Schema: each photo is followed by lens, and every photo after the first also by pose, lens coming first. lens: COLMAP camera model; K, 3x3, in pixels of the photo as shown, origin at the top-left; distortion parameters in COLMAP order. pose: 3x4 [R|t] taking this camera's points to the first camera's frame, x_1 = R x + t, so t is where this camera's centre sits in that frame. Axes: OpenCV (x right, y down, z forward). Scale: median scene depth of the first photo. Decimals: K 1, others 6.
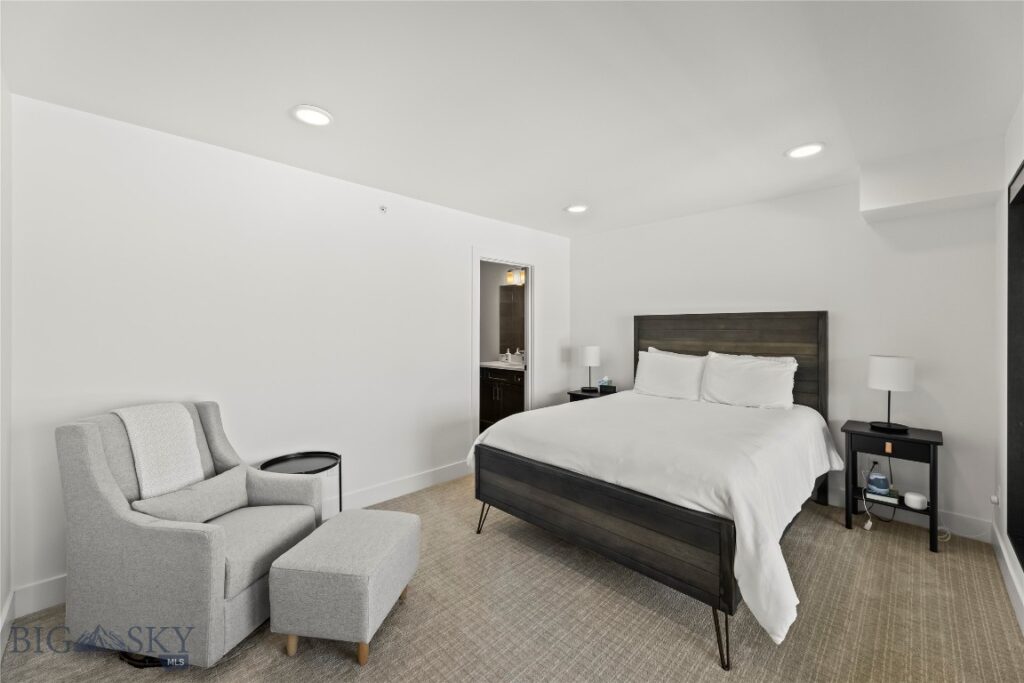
lens RADIAL K [[411.7, 0, 506.8], [0, 411.7, 334.9], [0, 0, 1]] dist [0.006522, 0.000172]
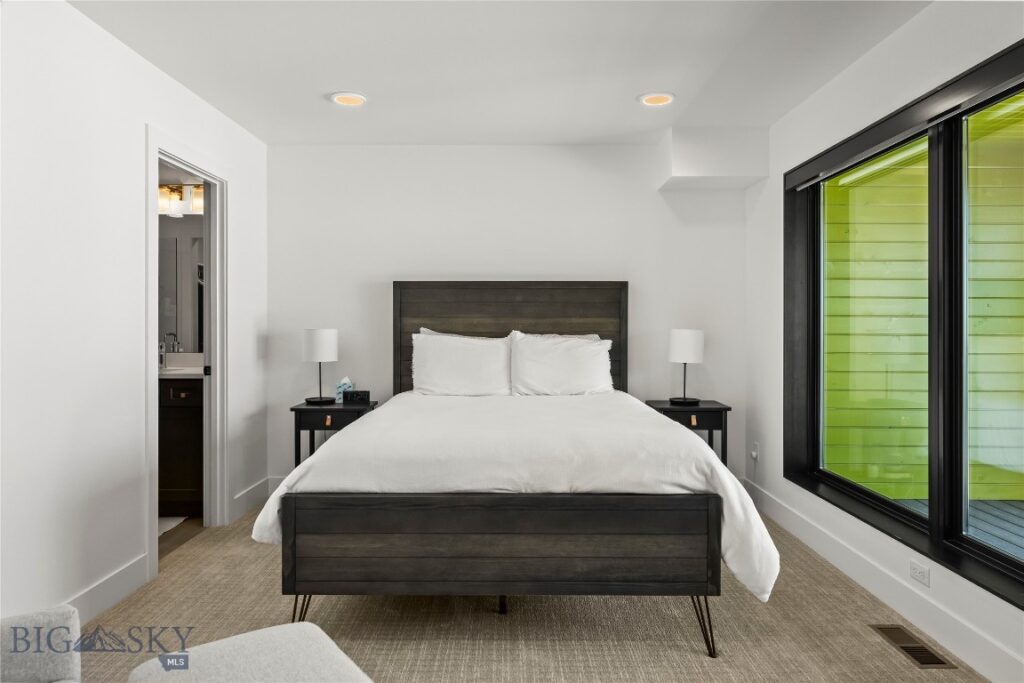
lens RADIAL K [[681.1, 0, 511.4], [0, 681.1, 330.0], [0, 0, 1]] dist [0.001613, 0.000066]
pose [[0.707617, -0.005038, 0.706578, -0.455276], [0.008828, 0.999960, -0.001711, 0.048310], [-0.706541, 0.007449, 0.707633, 0.137122]]
